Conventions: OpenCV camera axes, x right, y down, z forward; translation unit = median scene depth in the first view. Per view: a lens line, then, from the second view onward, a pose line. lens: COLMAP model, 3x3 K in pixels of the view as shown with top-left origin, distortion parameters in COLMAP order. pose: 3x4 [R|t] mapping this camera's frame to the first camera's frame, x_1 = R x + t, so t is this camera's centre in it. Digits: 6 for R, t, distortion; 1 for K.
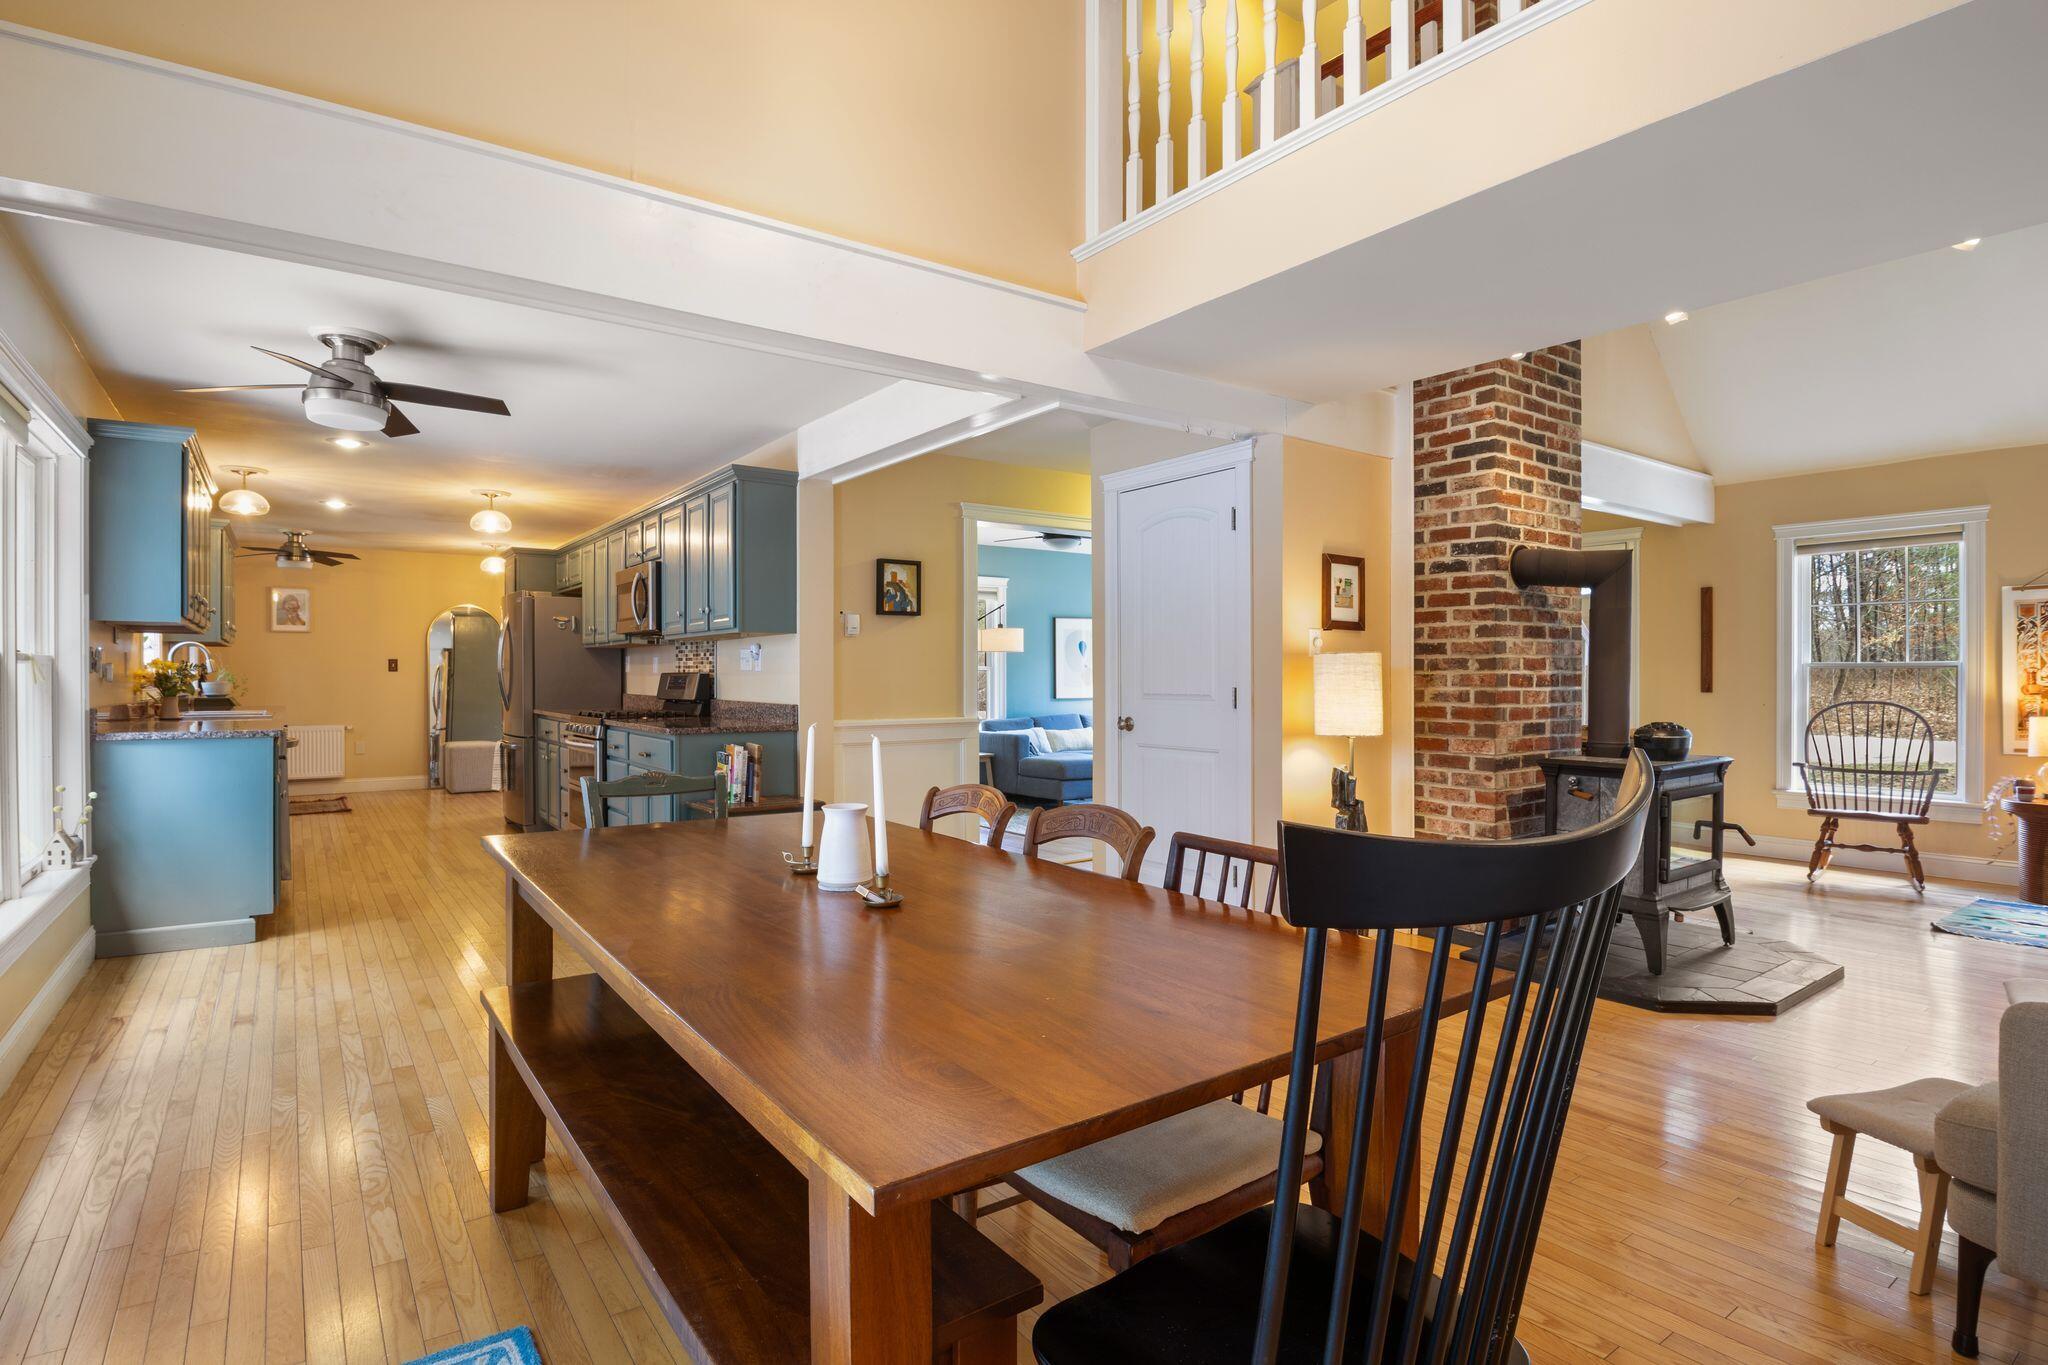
lens RADIAL K [[1040.4, 0, 1029.0], [0, 1040.4, 680.1], [0, 0, 1]] dist [-0.018671, -0.003794]
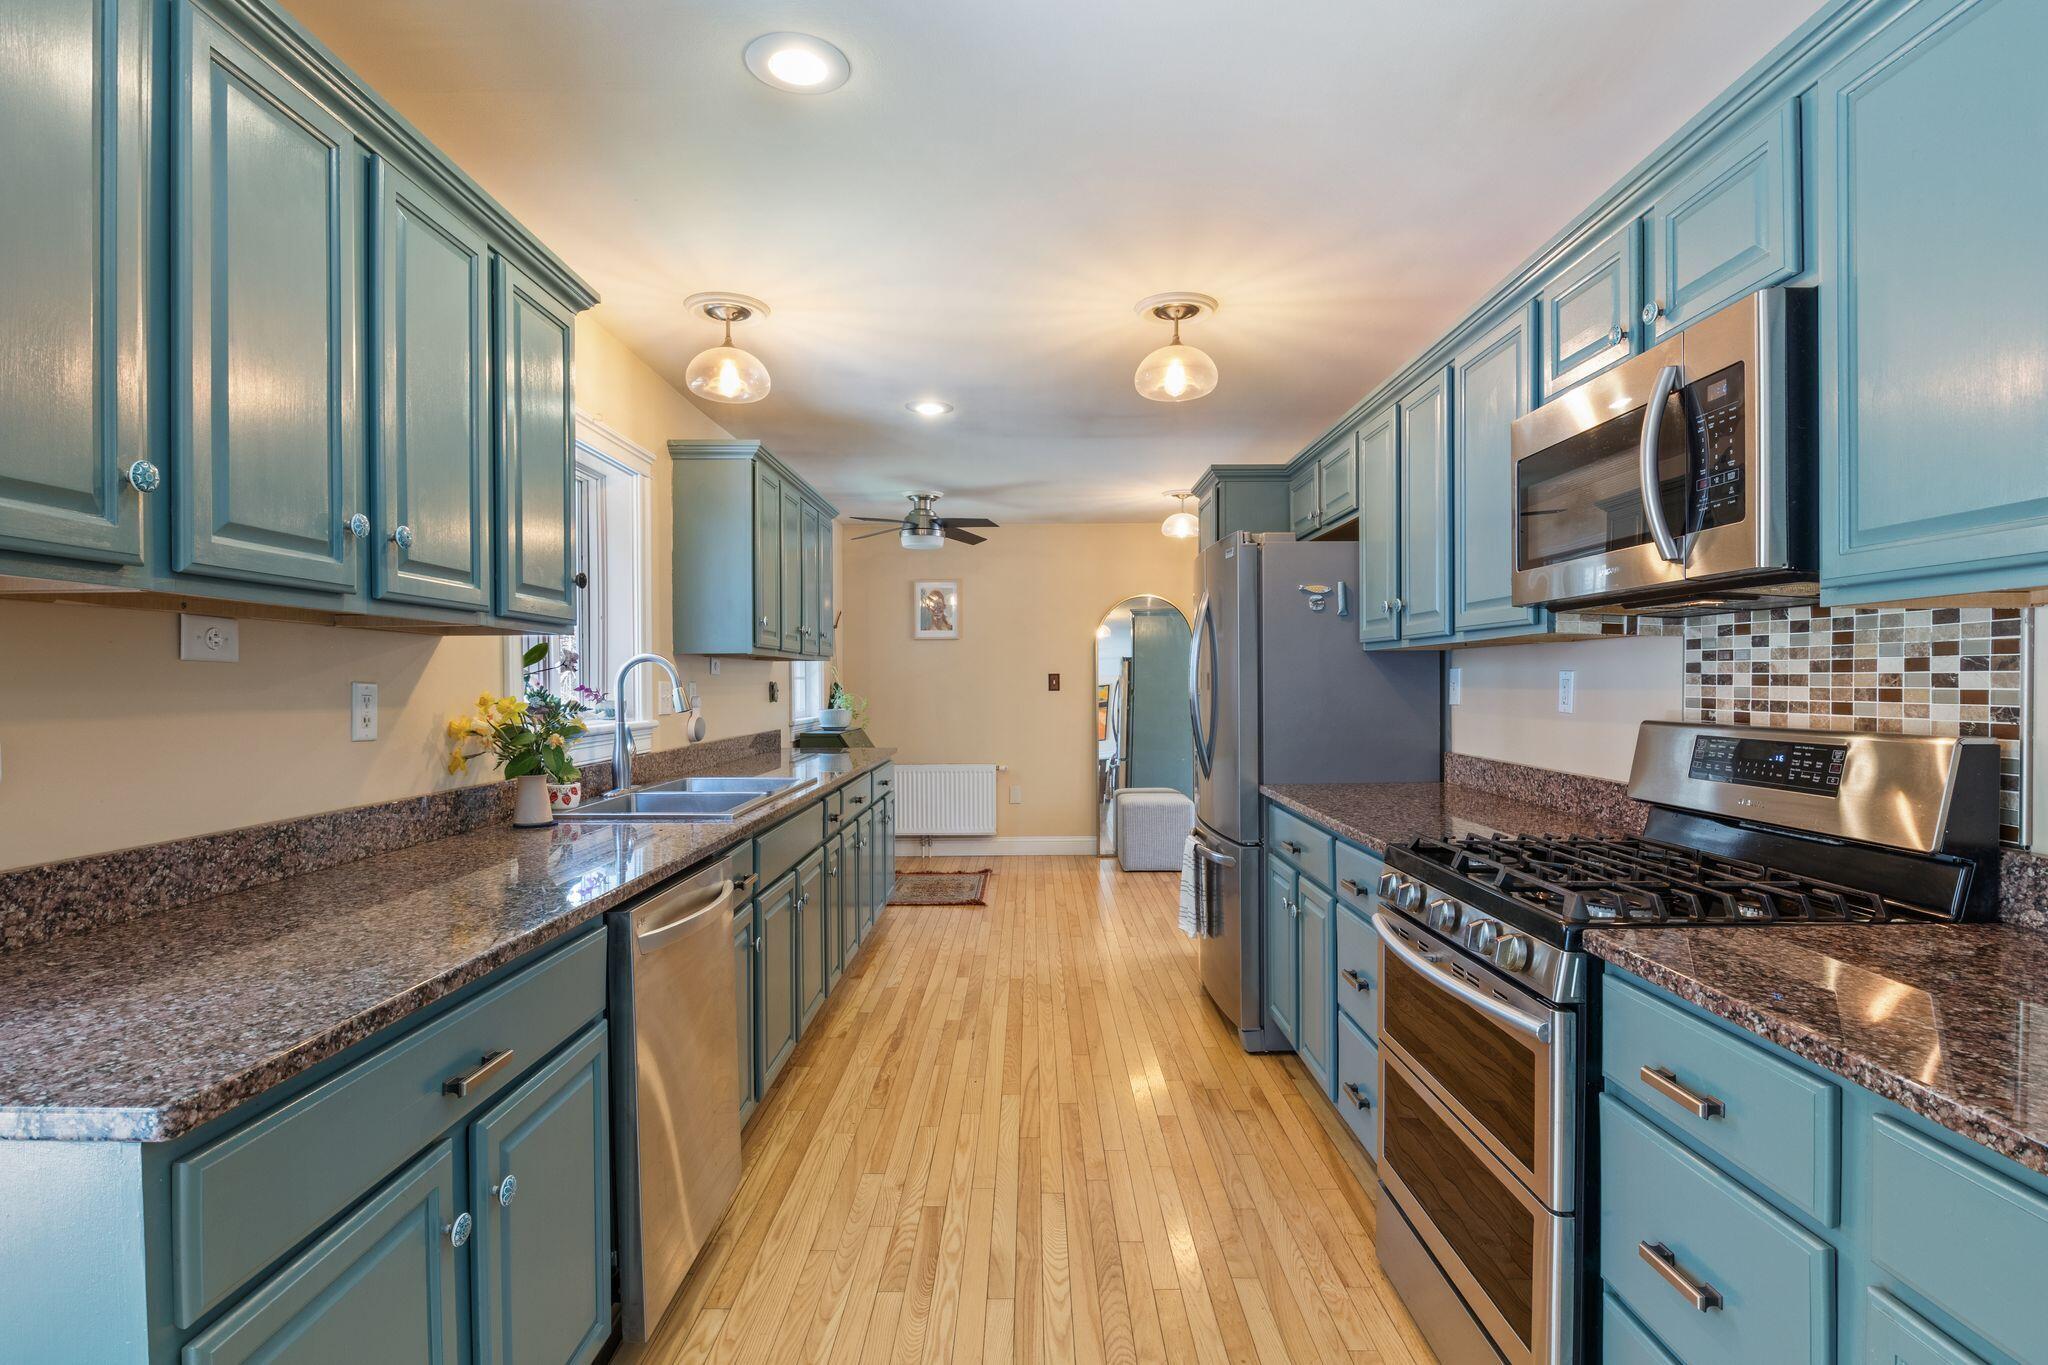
lens RADIAL K [[1040.4, 0, 1022.1], [0, 1040.4, 684.6], [0, 0, 1]] dist [-0.018671, -0.003794]
pose [[0.809041, -0.002182, -0.587748, -0.162168], [0.002110, 0.999997, -0.000807, -0.009408], [0.587748, -0.000587, 0.809044, 0.312740]]
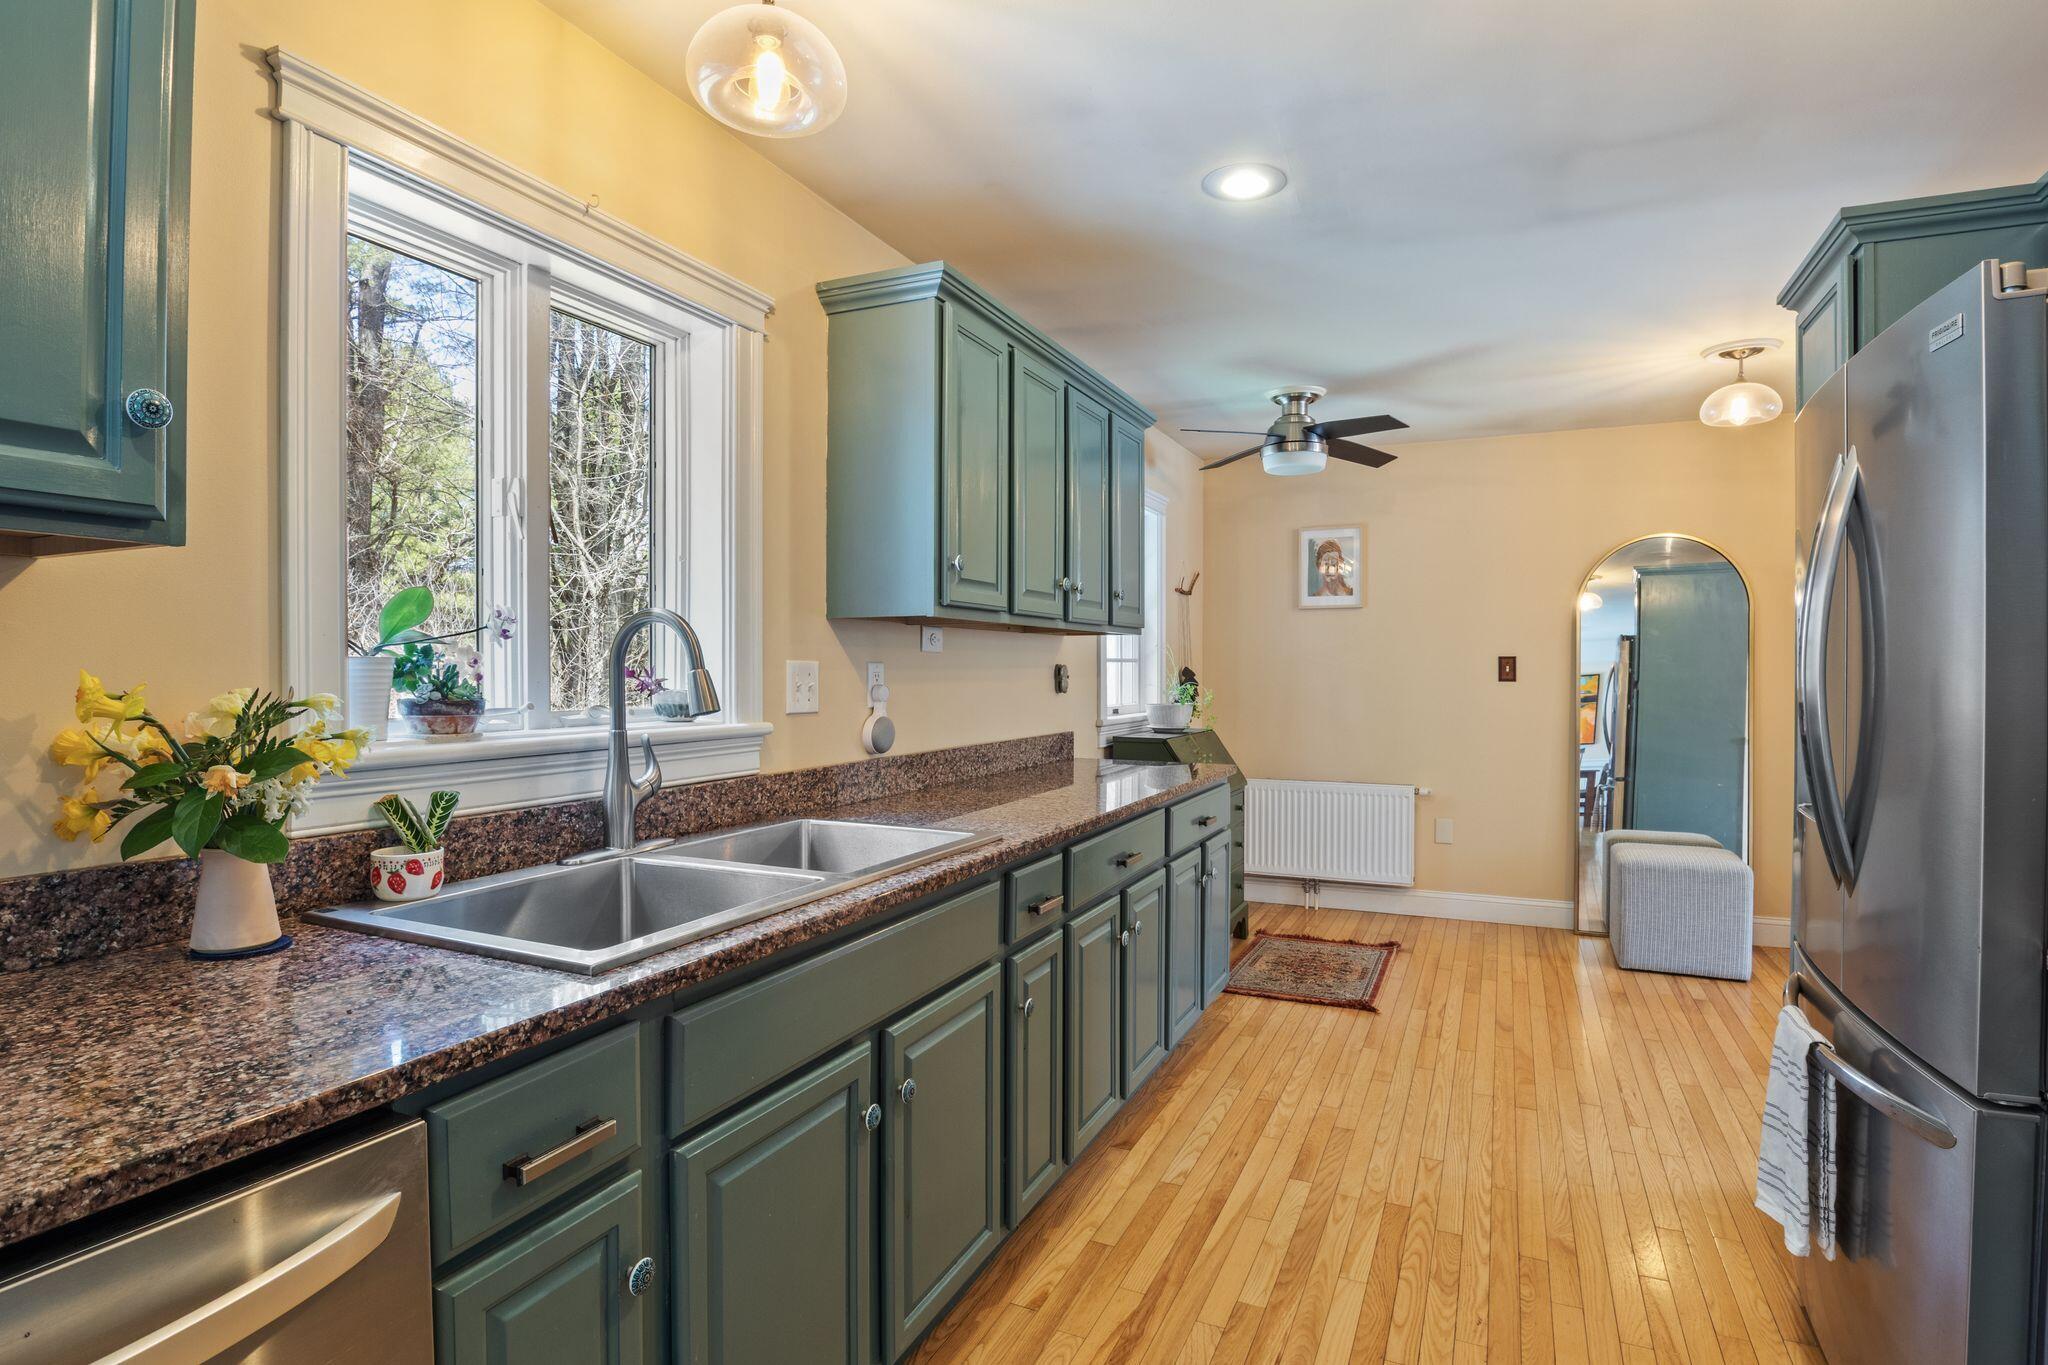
lens RADIAL K [[1040.4, 0, 1027.7], [0, 1040.4, 677.7], [0, 0, 1]] dist [-0.018671, -0.003794]
pose [[0.497525, 0.008996, -0.867403, -0.236313], [-0.006590, 0.999957, 0.006591, -0.009173], [0.867424, 0.002437, 0.497563, 0.435932]]
